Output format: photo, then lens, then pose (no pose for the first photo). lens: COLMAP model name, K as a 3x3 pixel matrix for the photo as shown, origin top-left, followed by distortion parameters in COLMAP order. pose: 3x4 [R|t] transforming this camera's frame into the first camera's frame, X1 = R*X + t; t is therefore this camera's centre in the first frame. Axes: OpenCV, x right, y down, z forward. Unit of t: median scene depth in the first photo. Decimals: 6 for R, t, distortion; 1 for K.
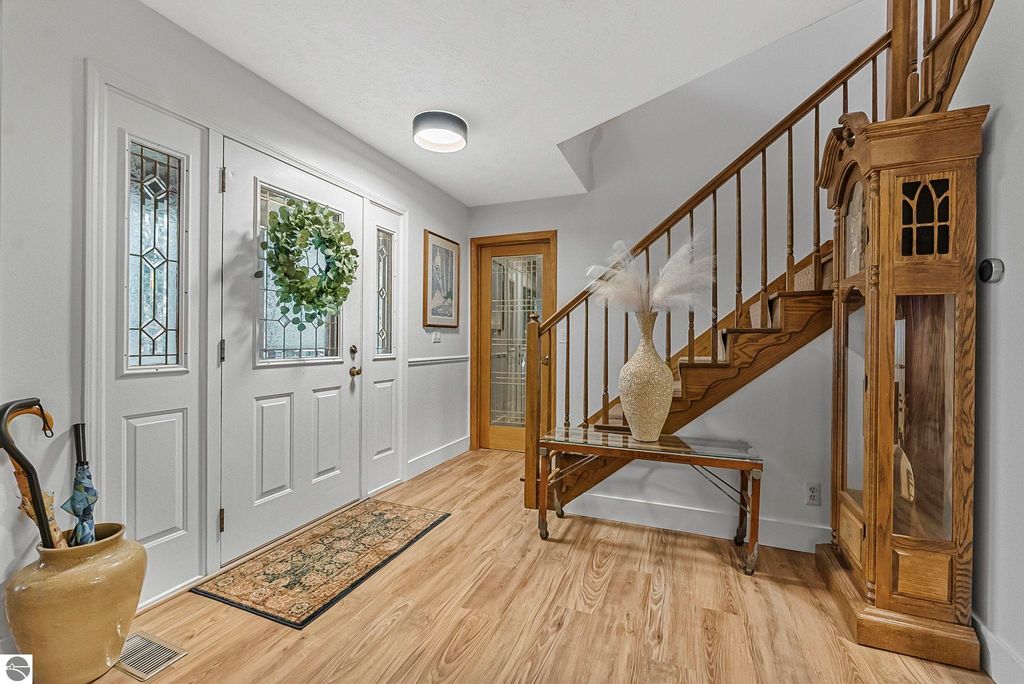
lens RADIAL K [[425.3, 0, 512.3], [0, 425.3, 341.5], [0, 0, 1]] dist [-0.009529, 0.002069]
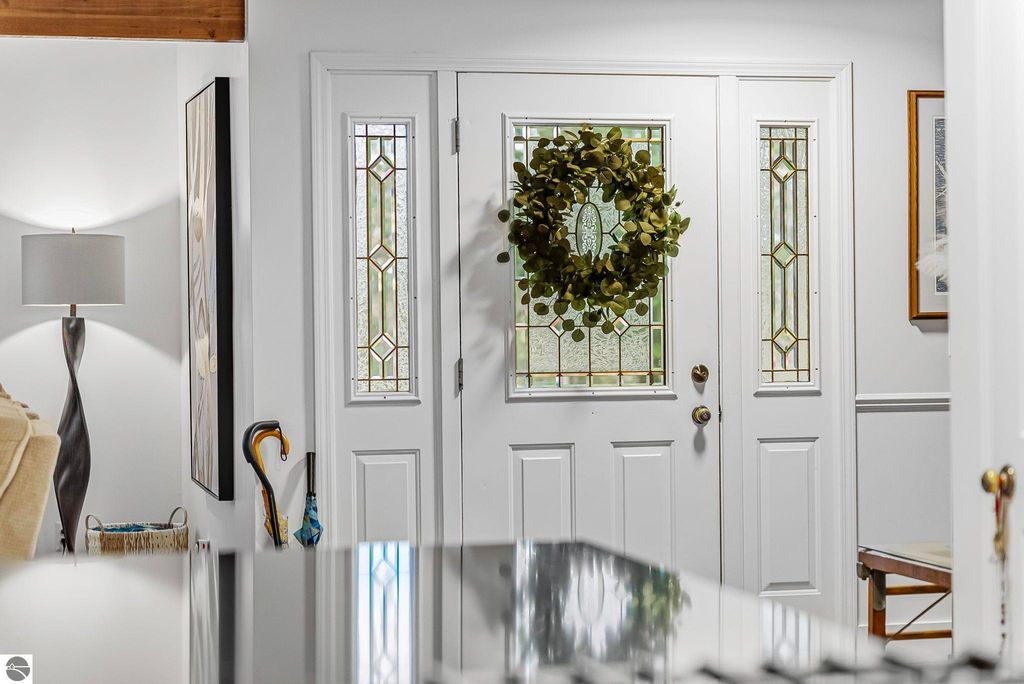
lens RADIAL K [[610.9, 0, 505.6], [0, 610.9, 351.8], [0, 0, 1]] dist [-0.018185, -0.000104]
pose [[0.436369, -0.016260, -0.899621, 0.243194], [0.013110, 0.999845, -0.011712, -0.002129], [0.899672, -0.006684, 0.436515, 0.569171]]
